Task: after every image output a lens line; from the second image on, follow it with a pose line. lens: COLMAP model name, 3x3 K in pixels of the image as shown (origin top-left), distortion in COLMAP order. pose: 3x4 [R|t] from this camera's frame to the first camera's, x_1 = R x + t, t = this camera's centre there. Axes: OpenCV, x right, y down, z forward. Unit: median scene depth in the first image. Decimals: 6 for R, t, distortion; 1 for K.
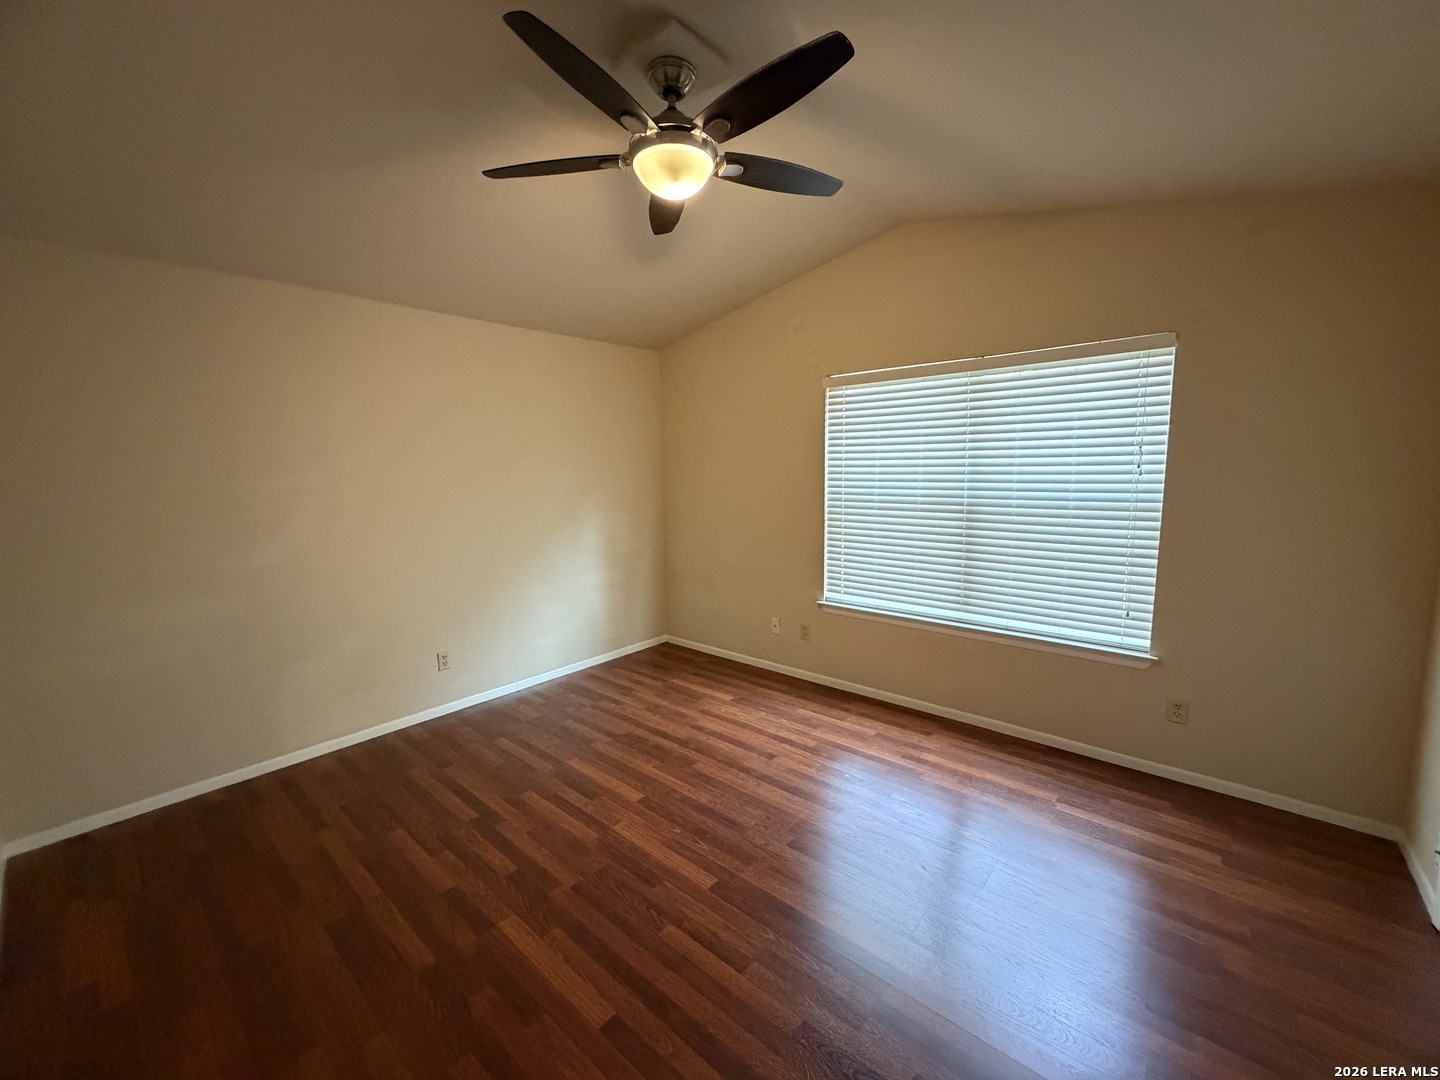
lens RADIAL K [[571.4, 0, 720.8], [0, 571.4, 544.5], [0, 0, 1]] dist [0.000192, -0.000280]
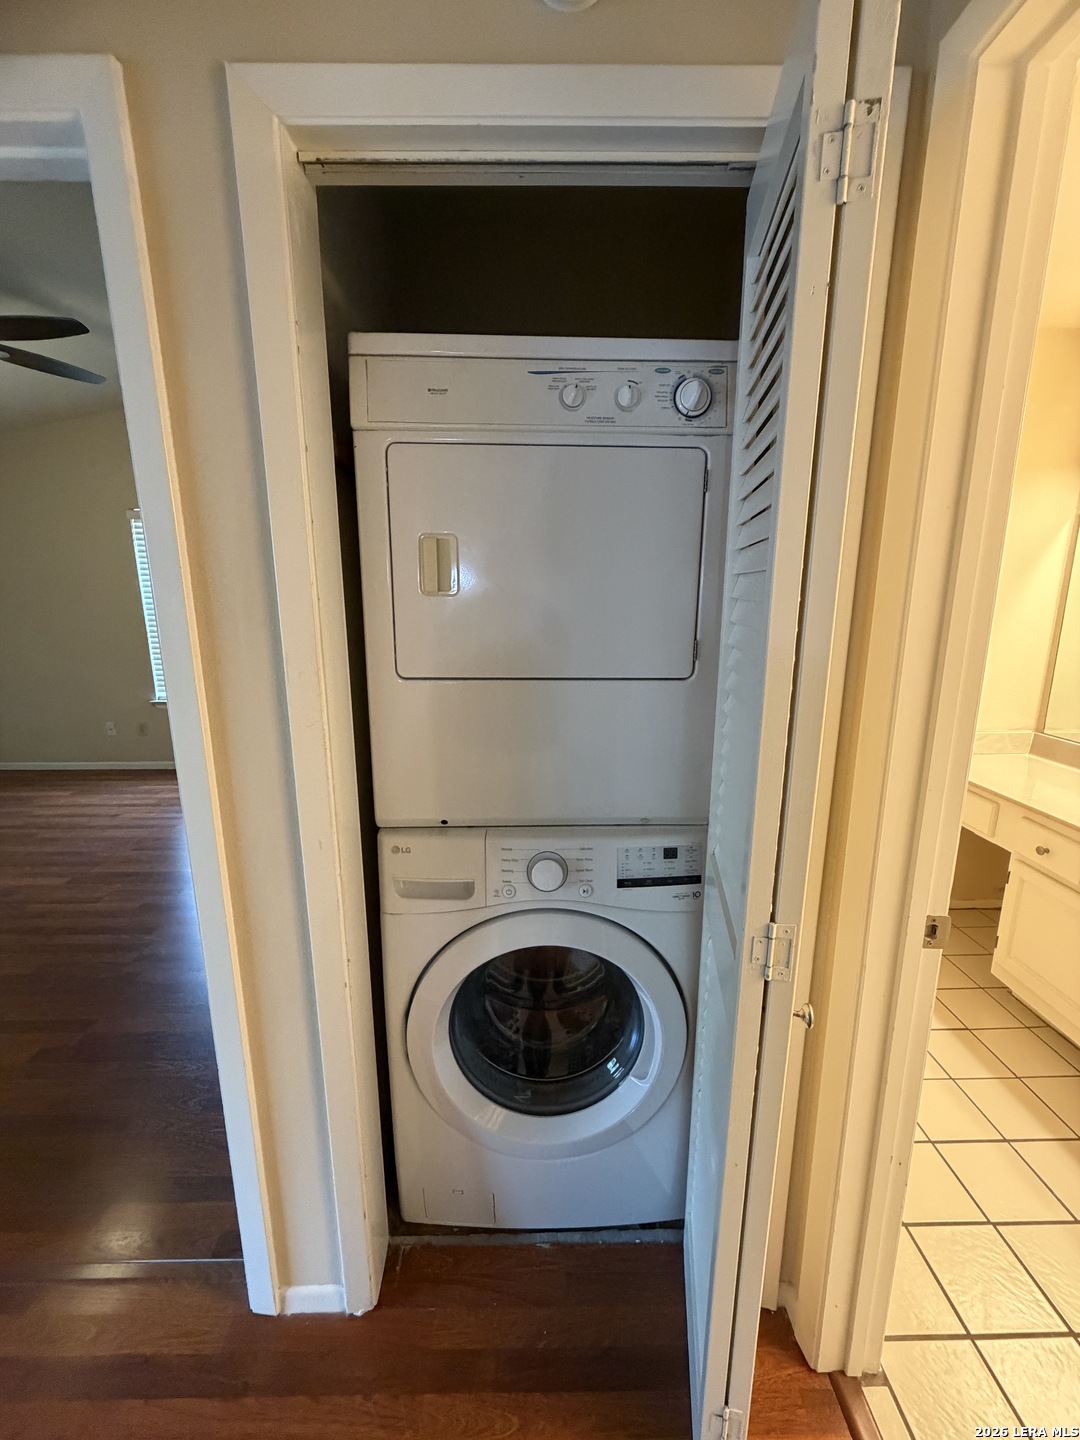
lens RADIAL K [[571.4, 0, 543.3], [0, 571.4, 712.3], [0, 0, 1]] dist [0.000192, -0.000280]
pose [[0.743831, -0.127328, 0.656127, -0.008026], [0.078640, 0.991540, 0.103265, 0.078234], [-0.663725, -0.025214, 0.747552, -0.537717]]
